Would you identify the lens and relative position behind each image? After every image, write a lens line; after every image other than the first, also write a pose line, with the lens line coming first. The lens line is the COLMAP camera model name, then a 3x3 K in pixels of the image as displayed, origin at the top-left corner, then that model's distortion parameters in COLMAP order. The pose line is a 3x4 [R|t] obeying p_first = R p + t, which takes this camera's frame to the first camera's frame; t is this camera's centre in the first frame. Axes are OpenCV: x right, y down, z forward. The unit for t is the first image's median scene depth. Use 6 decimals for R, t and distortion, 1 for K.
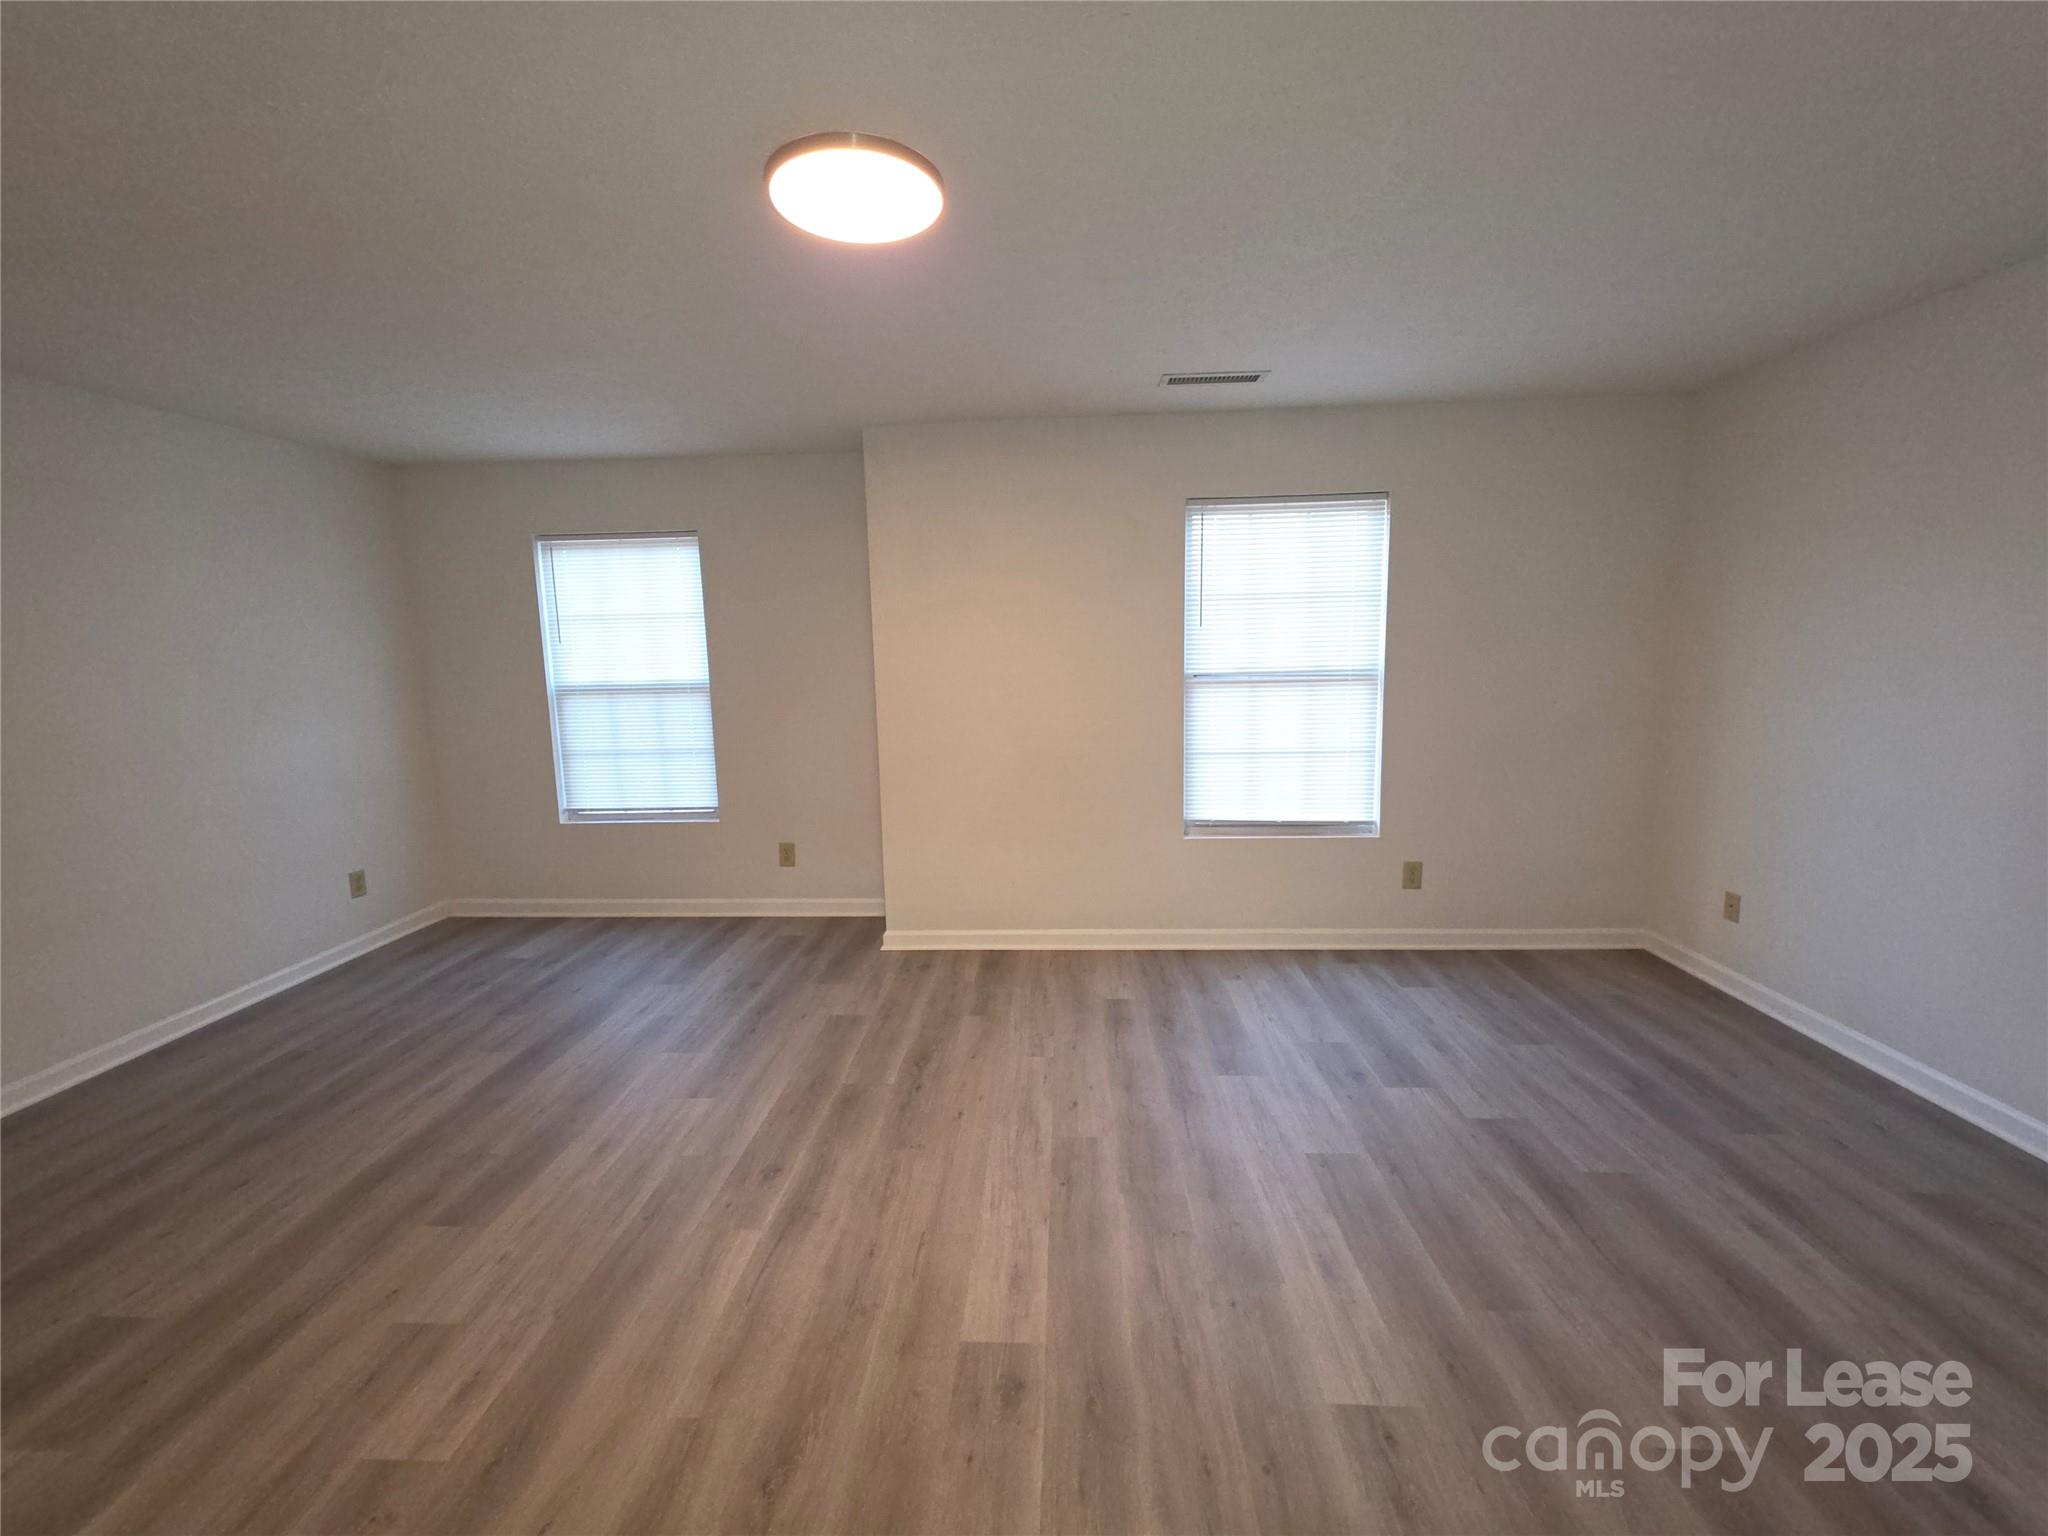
lens RADIAL K [[817.3, 0, 1025.9], [0, 817.3, 767.8], [0, 0, 1]] dist [0.004769, -0.000542]
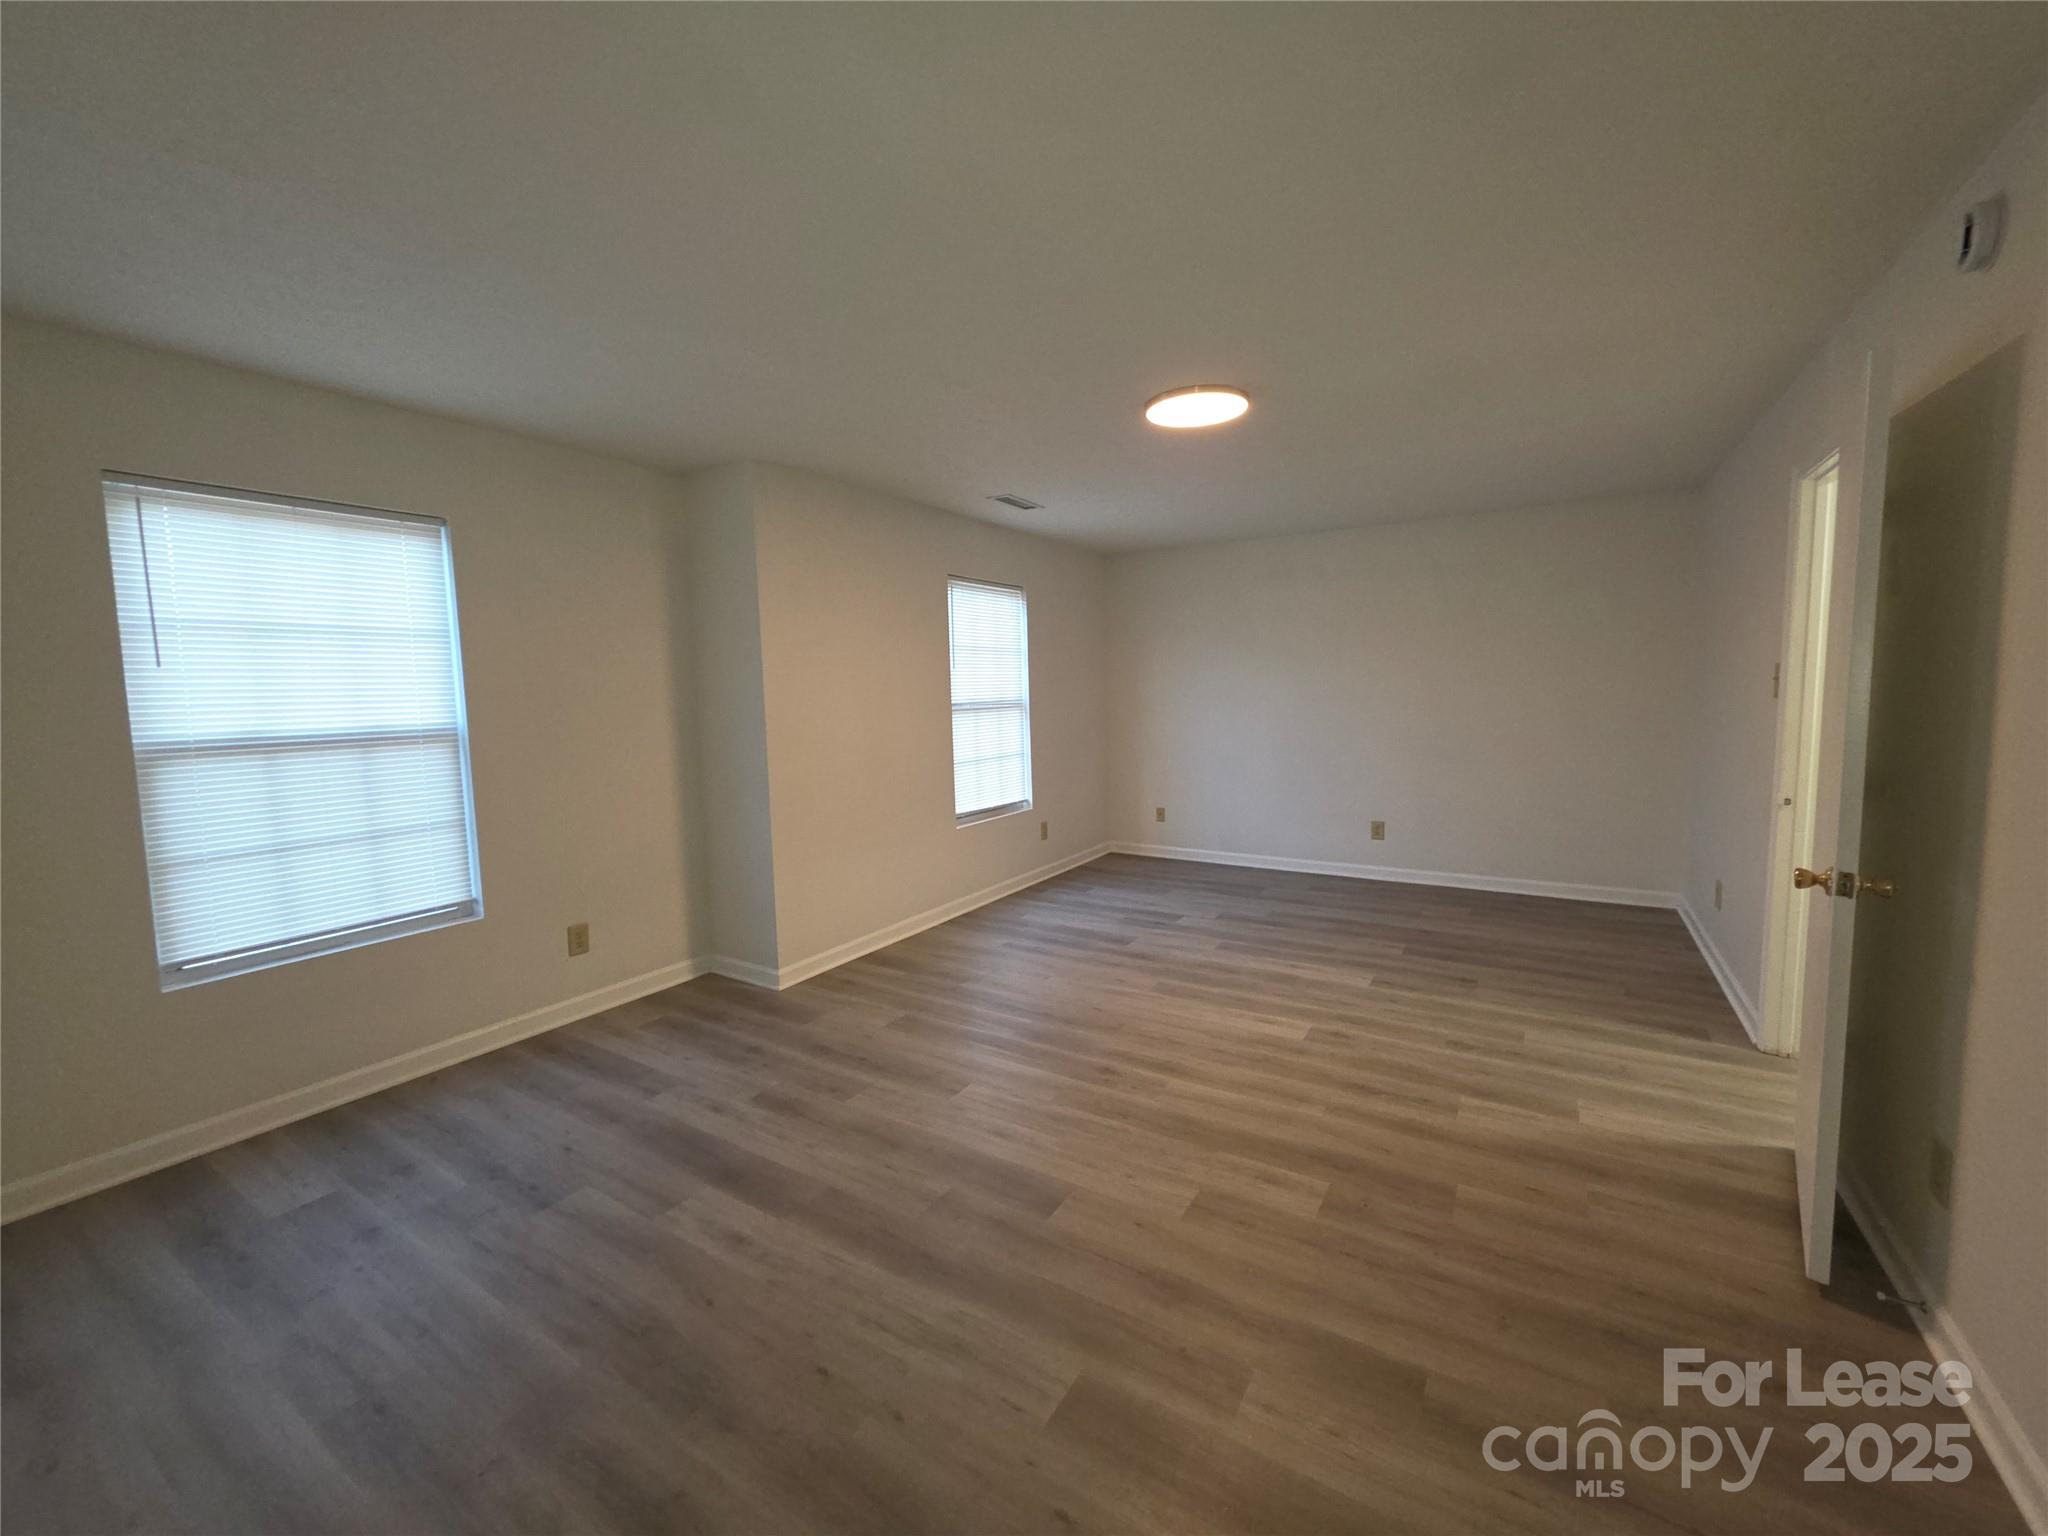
lens RADIAL K [[817.3, 0, 1018.7], [0, 817.3, 758.5], [0, 0, 1]] dist [0.004769, -0.000542]
pose [[0.488685, -0.066049, 0.869957, -0.971030], [0.138289, 0.990389, -0.002489, -0.008506], [-0.861431, 0.121522, 0.493122, 0.276894]]
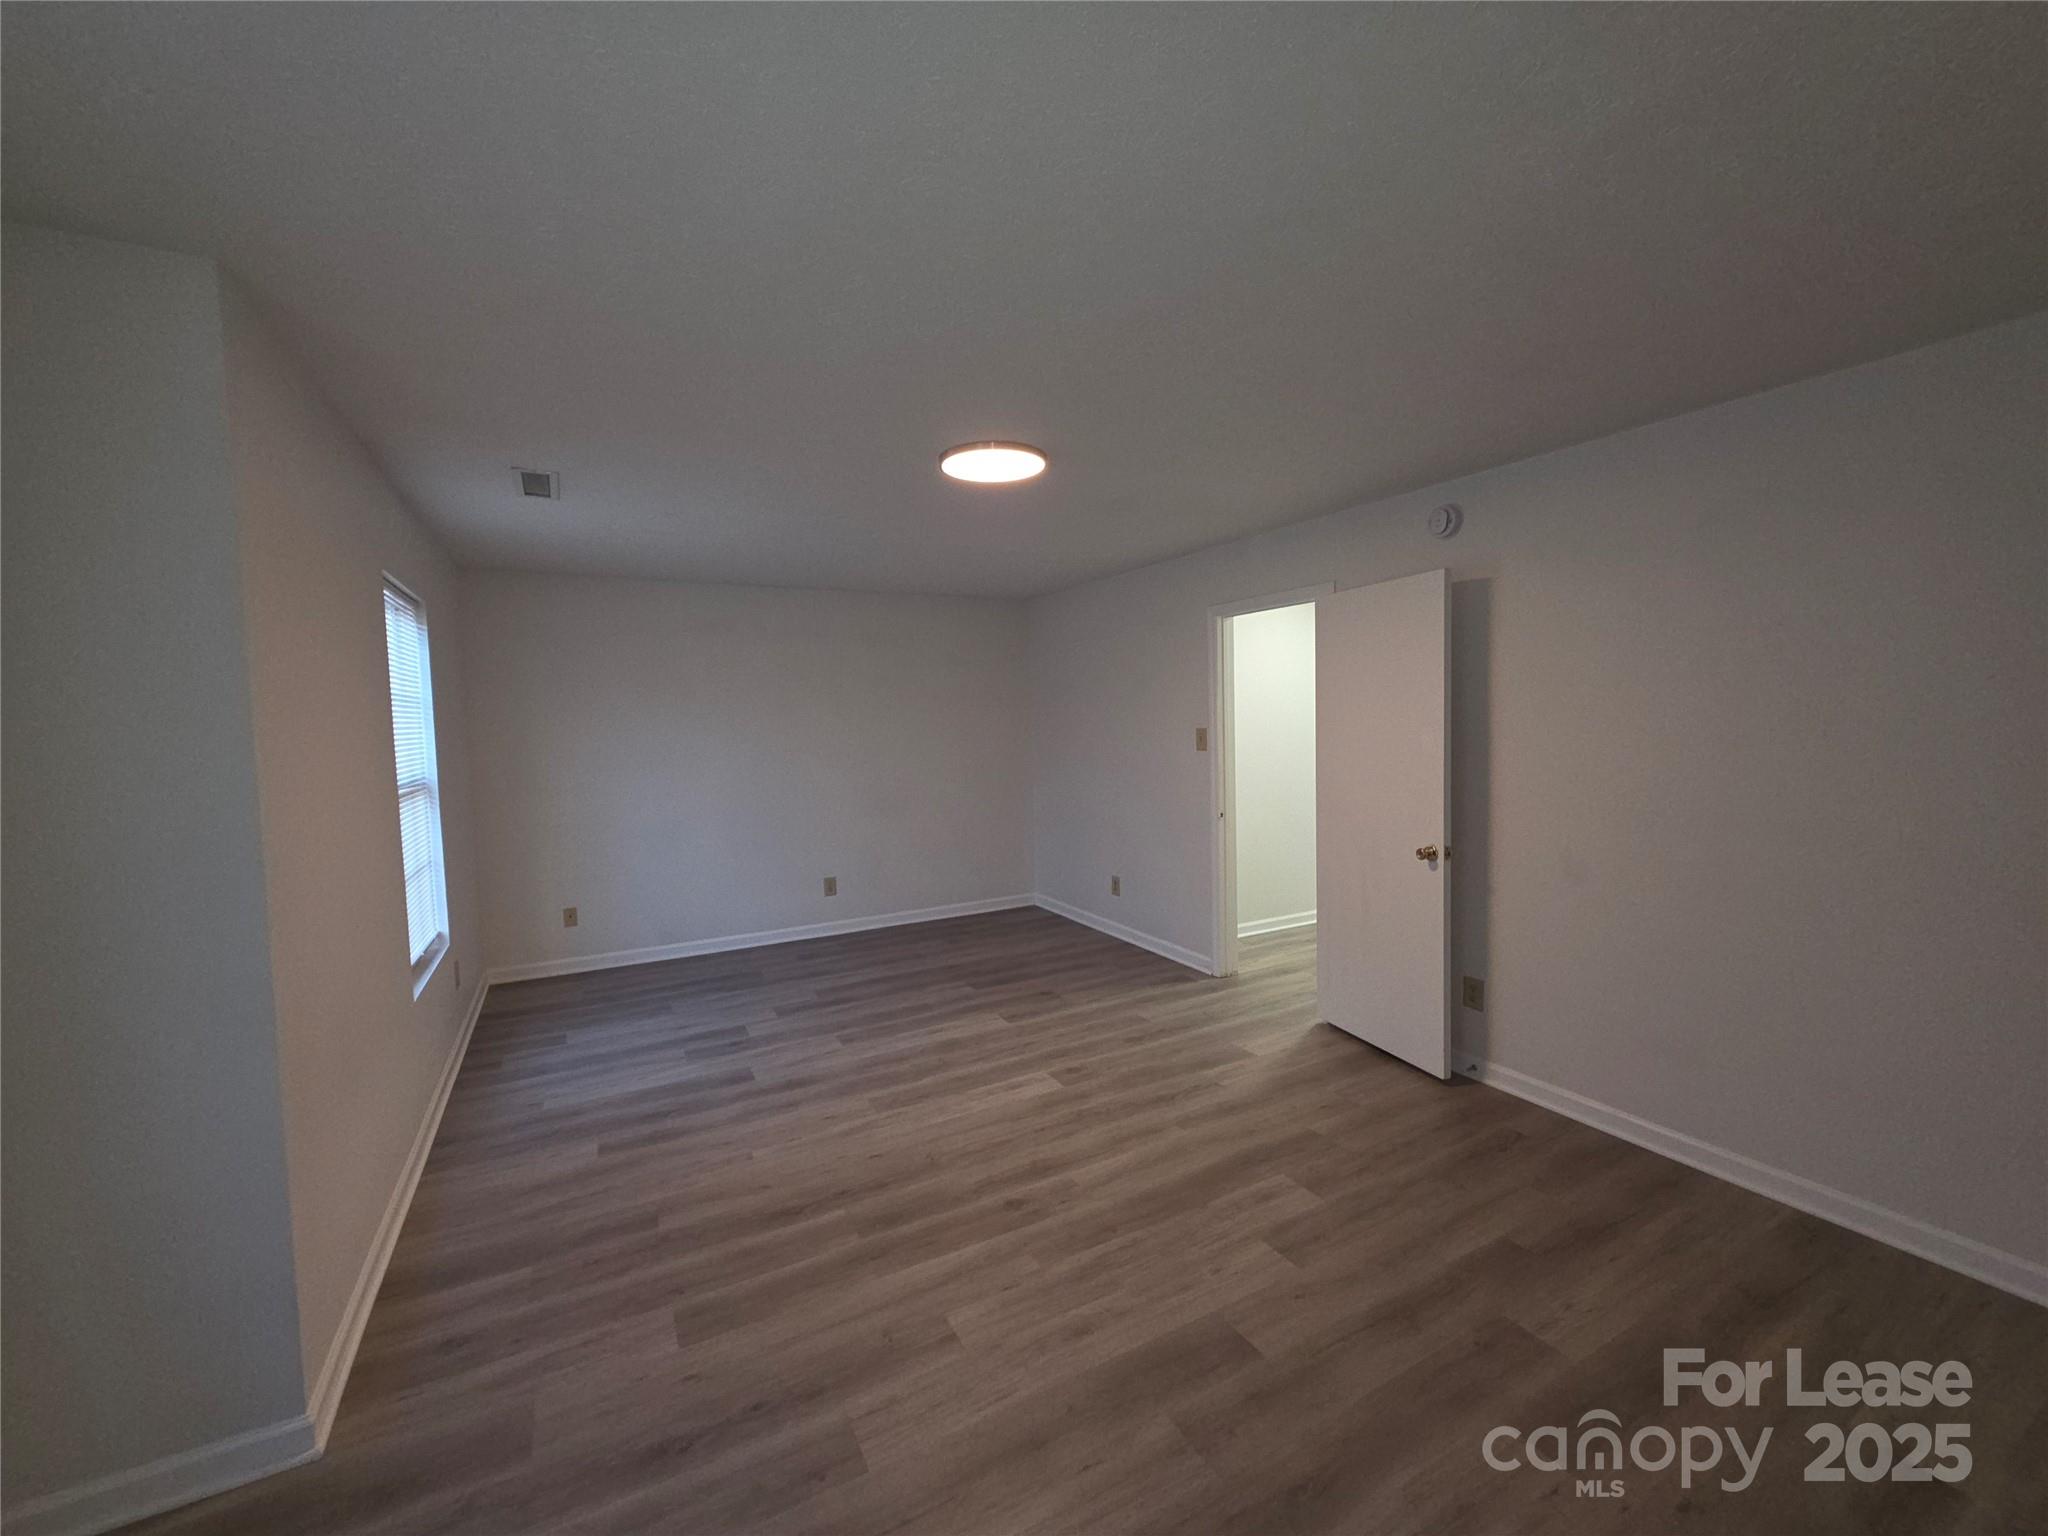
lens RADIAL K [[817.3, 0, 1025.1], [0, 817.3, 771.5], [0, 0, 1]] dist [0.004769, -0.000542]
pose [[-0.520322, -0.022819, 0.853665, -0.821694], [0.158534, 0.979685, 0.122816, -0.139867], [-0.839126, 0.199239, -0.506135, 0.942032]]
